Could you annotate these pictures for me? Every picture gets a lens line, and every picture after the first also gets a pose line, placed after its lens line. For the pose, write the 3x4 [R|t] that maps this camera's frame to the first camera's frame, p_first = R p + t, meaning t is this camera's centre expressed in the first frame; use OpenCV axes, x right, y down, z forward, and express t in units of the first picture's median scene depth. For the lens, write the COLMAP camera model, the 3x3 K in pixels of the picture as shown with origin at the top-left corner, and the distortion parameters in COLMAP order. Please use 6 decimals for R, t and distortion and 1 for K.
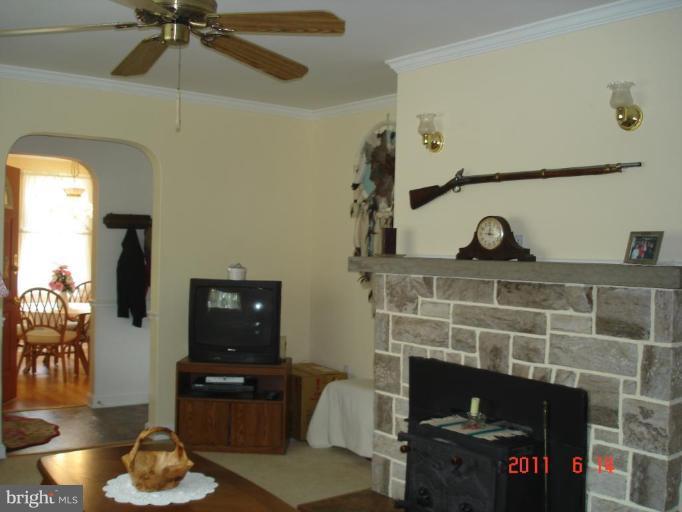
lens RADIAL K [[808.0, 0, 341.0], [0, 808.0, 256.0], [0, 0, 1]] dist [-0.003944, -0.006572]
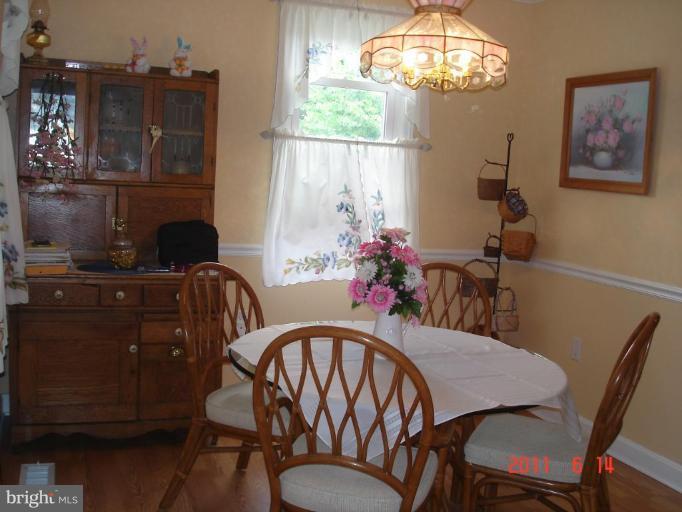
lens RADIAL K [[808.0, 0, 341.0], [0, 808.0, 256.0], [0, 0, 1]] dist [-0.003944, -0.006572]
pose [[0.956008, 0.058060, -0.287538, -0.295864], [-0.031849, 0.994966, 0.095014, -0.009022], [0.291607, -0.081676, 0.953045, 0.747967]]
